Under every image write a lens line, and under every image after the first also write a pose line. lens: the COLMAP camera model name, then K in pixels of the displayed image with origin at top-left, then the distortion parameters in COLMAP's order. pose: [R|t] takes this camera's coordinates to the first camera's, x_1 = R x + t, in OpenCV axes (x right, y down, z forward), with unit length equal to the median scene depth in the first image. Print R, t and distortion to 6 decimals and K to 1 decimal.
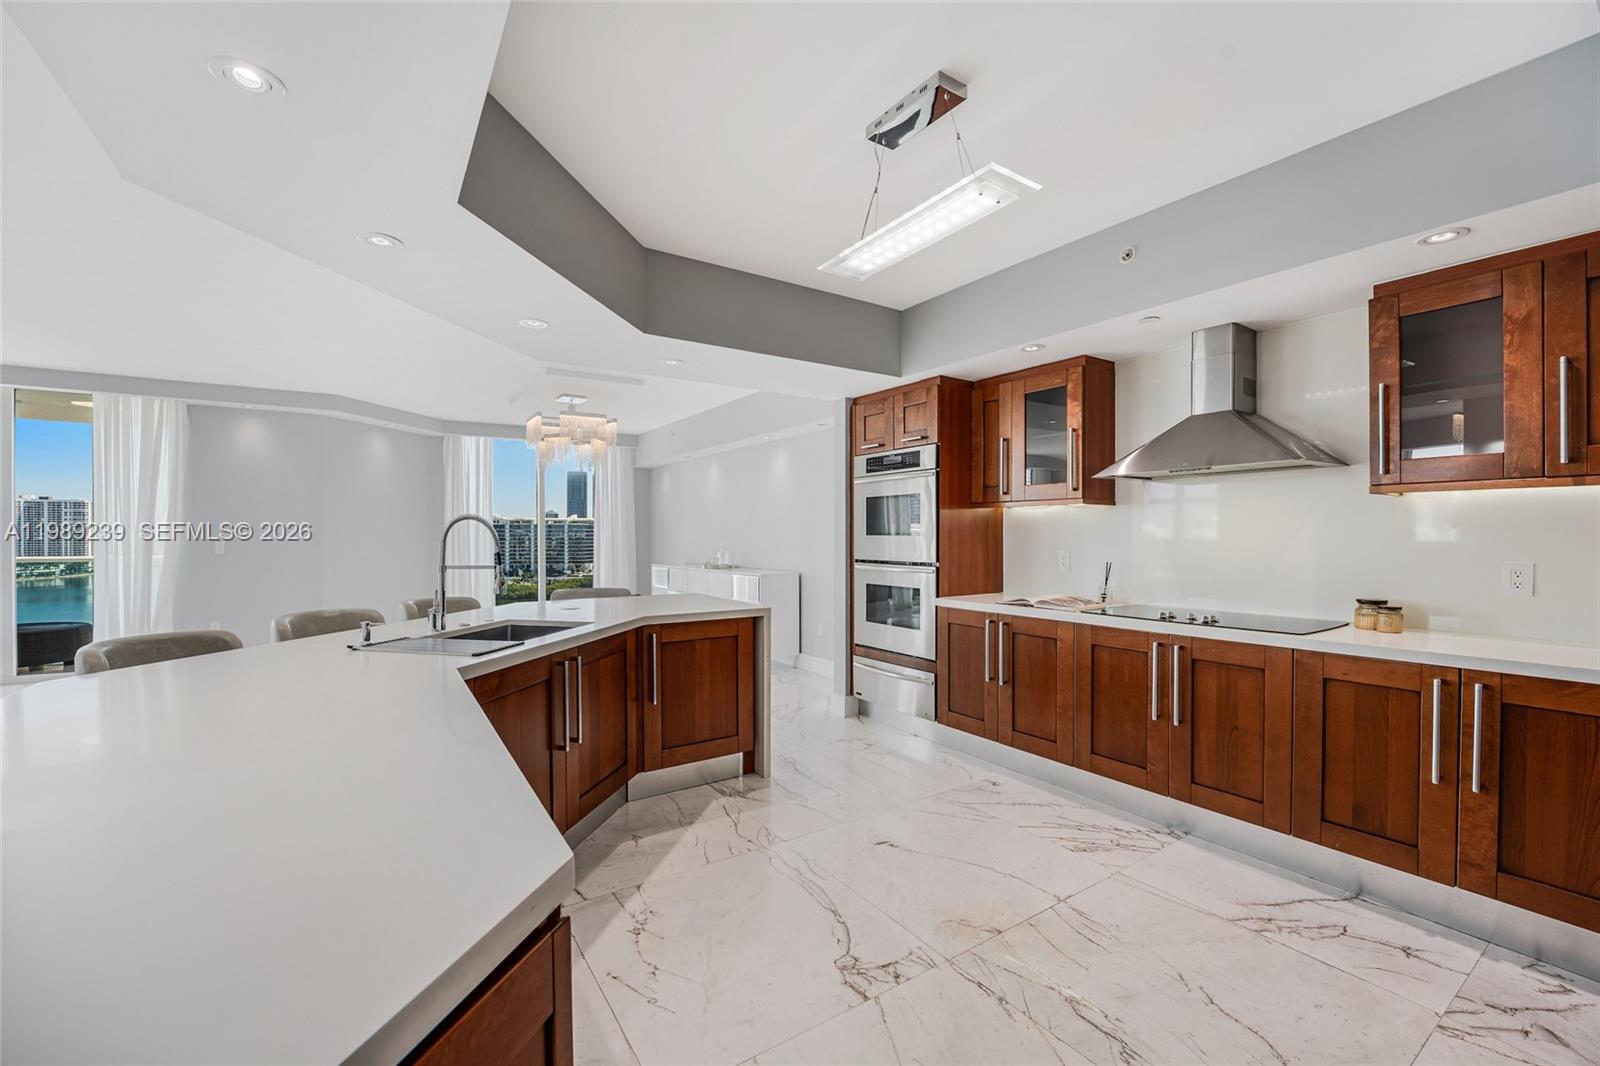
lens RADIAL K [[655.4, 0, 793.6], [0, 655.4, 536.1], [0, 0, 1]] dist [-0.029898, 0.002906]
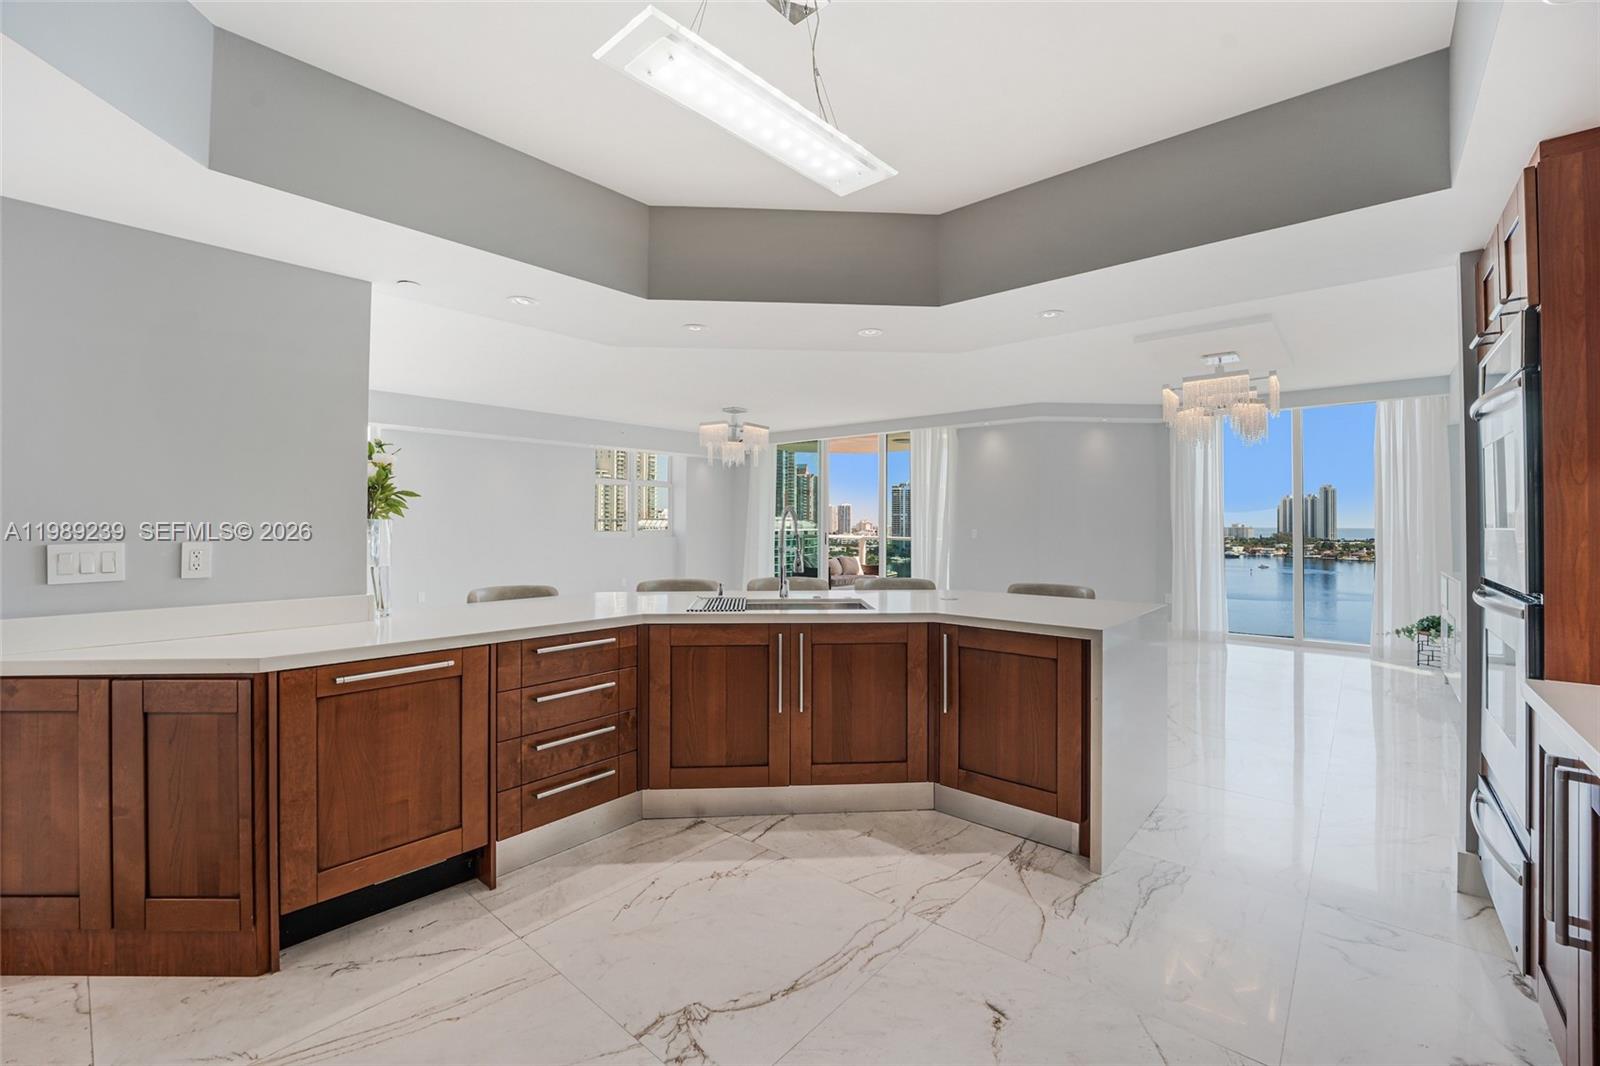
lens RADIAL K [[655.4, 0, 799.0], [0, 655.4, 526.7], [0, 0, 1]] dist [-0.029898, 0.002906]
pose [[0.265878, 0.007475, -0.963978, 0.421871], [-0.007271, 0.999957, 0.005749, -0.002014], [0.963979, 0.005481, 0.265921, 0.397024]]
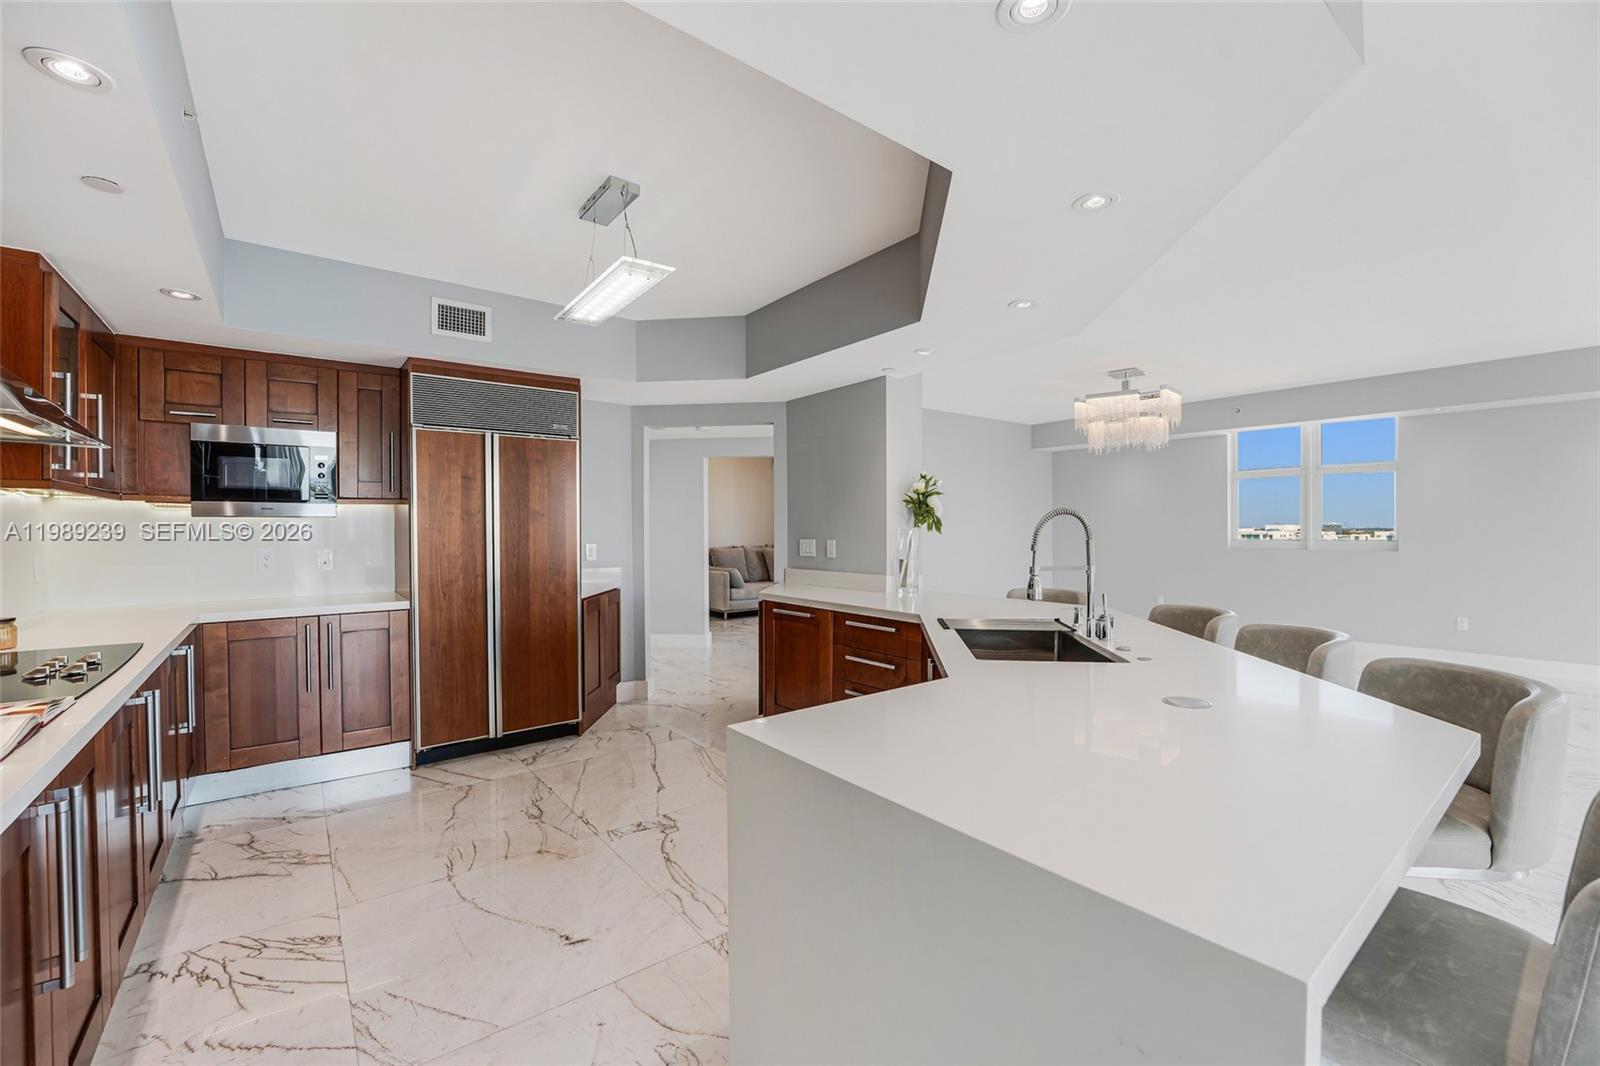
lens RADIAL K [[655.4, 0, 796.8], [0, 655.4, 532.9], [0, 0, 1]] dist [-0.029898, 0.002906]
pose [[-0.996370, 0.004667, -0.085002, -0.034573], [0.003725, 0.999930, 0.011232, -0.006384], [0.085048, 0.010874, -0.996317, 1.084097]]
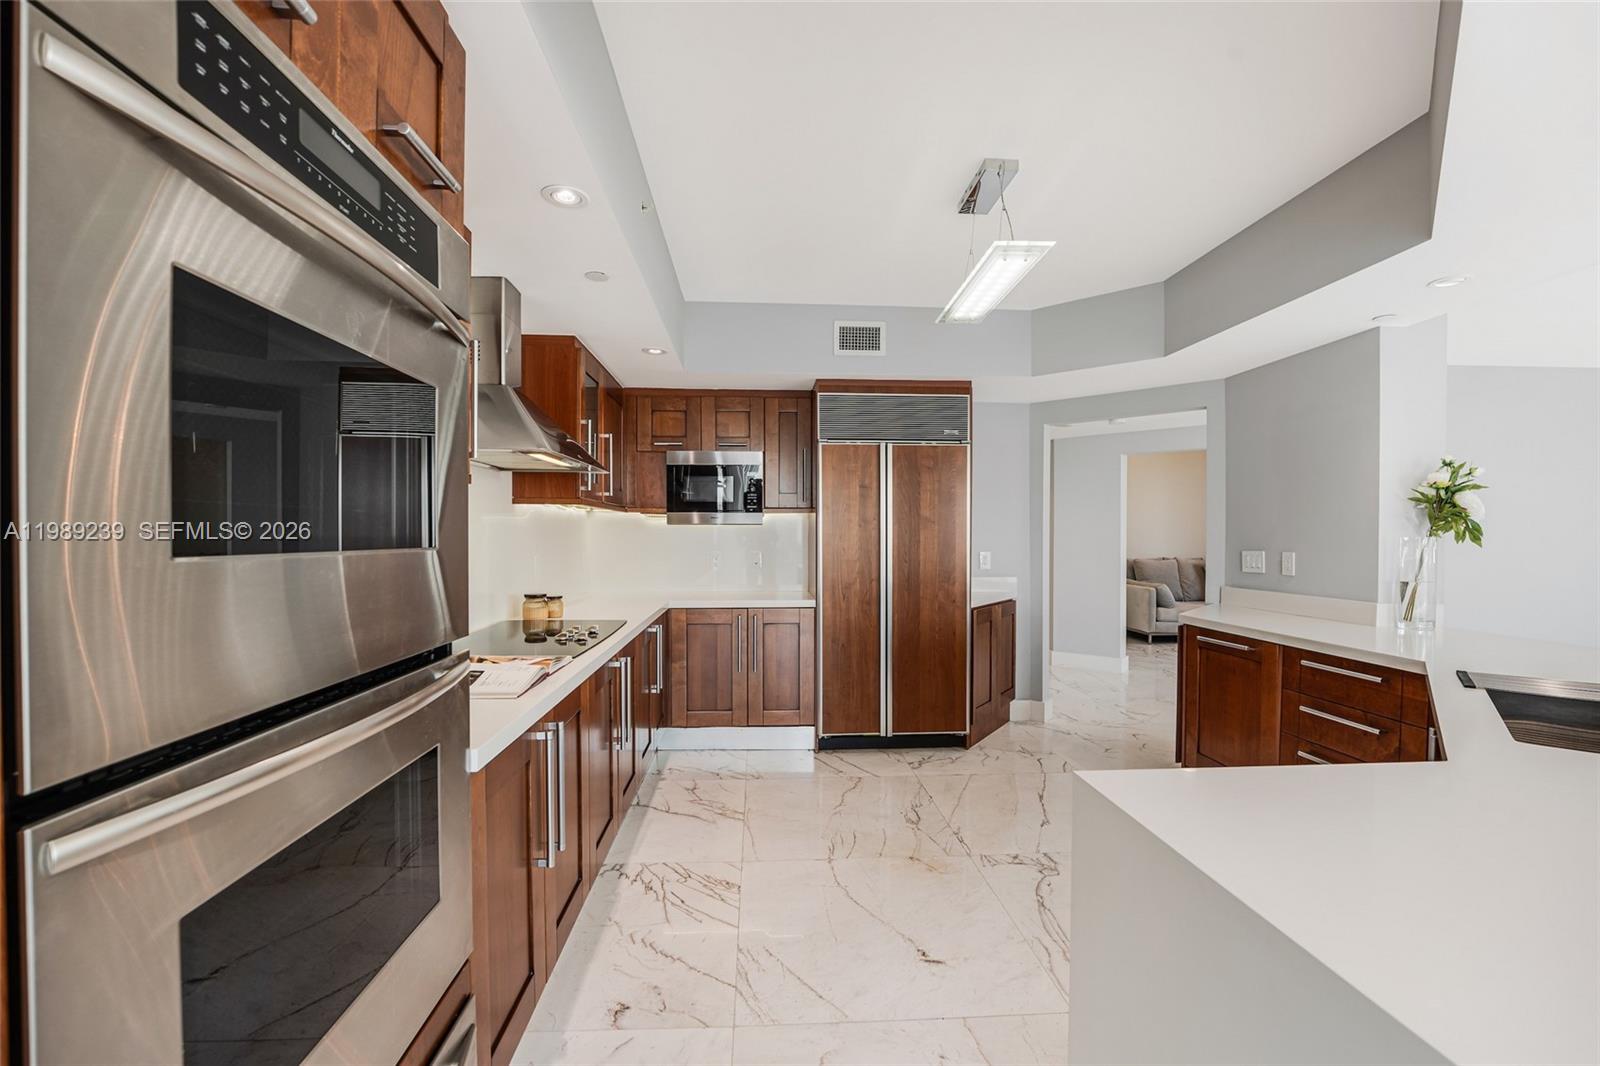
lens RADIAL K [[678.3, 0, 793.8], [0, 678.3, 544.1], [0, 0, 1]] dist [-0.023001, -0.000257]
pose [[-0.864777, -0.007980, 0.502092, -0.063985], [-0.000155, 0.999878, 0.015625, -0.006103], [-0.502155, 0.013434, -0.864673, 1.061243]]
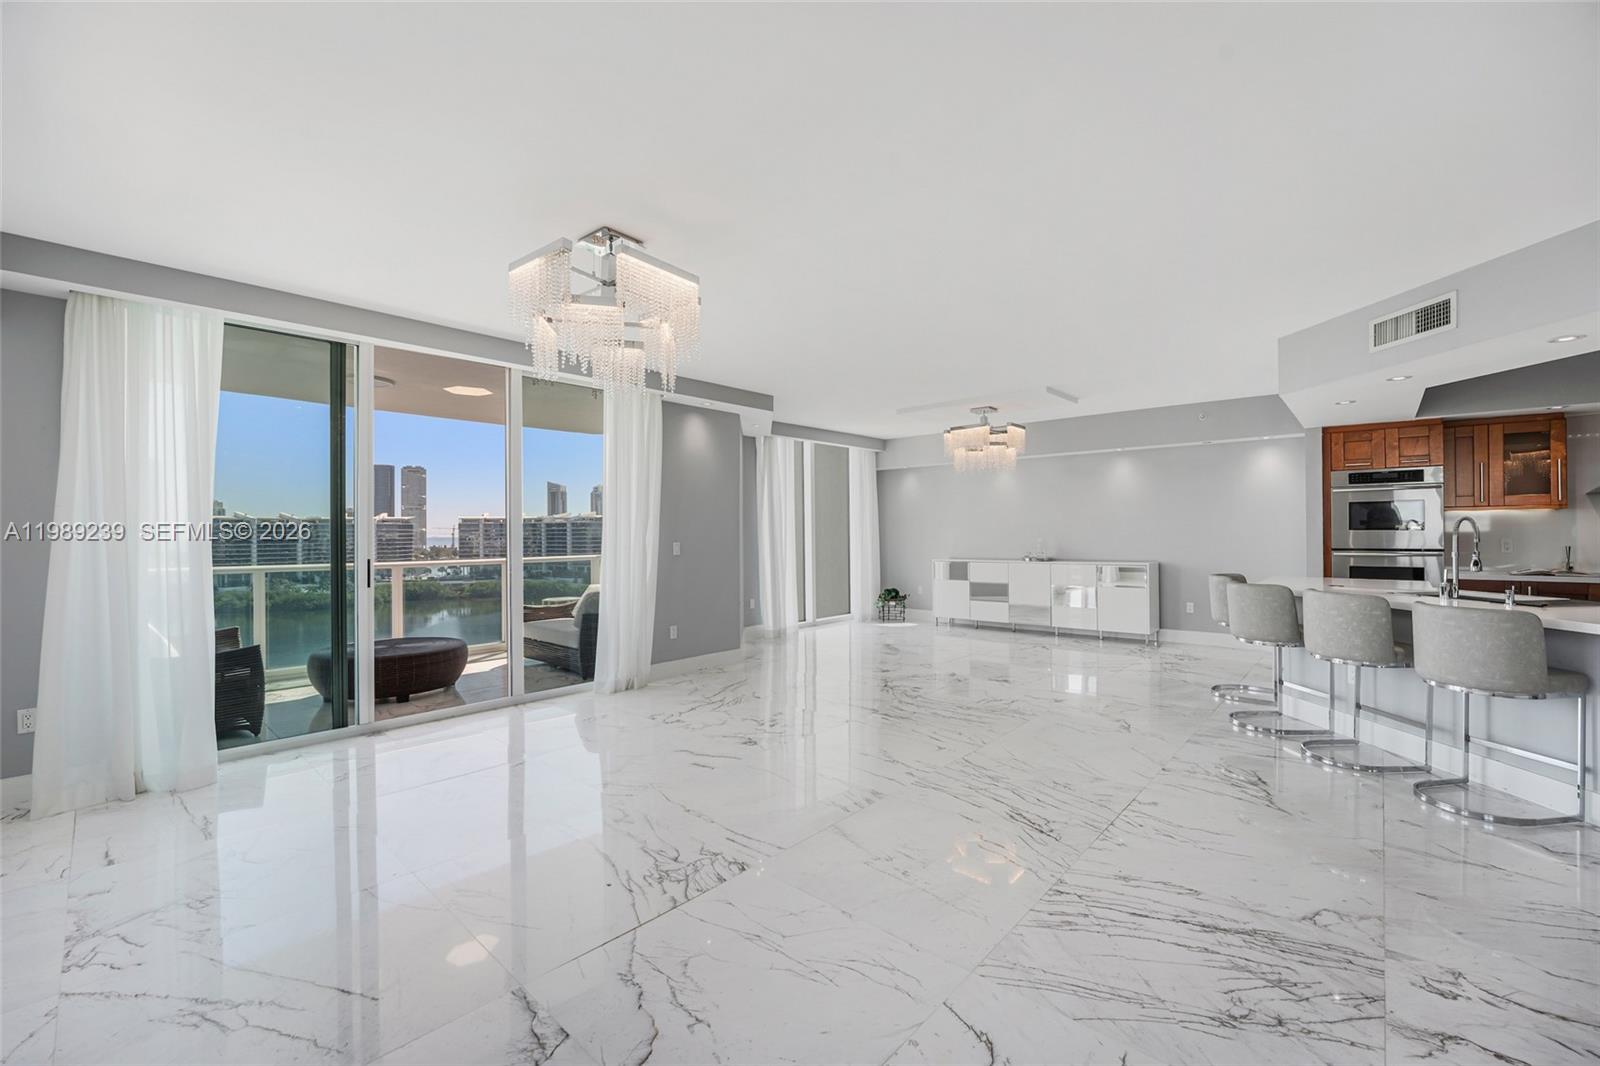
lens RADIAL K [[655.4, 0, 794.1], [0, 655.4, 528.9], [0, 0, 1]] dist [-0.029898, 0.002906]
pose [[0.967991, -0.006583, 0.250897, -1.323064], [0.008604, 0.999939, -0.006956, -0.004923], [-0.250836, 0.008892, 0.967989, 0.009068]]
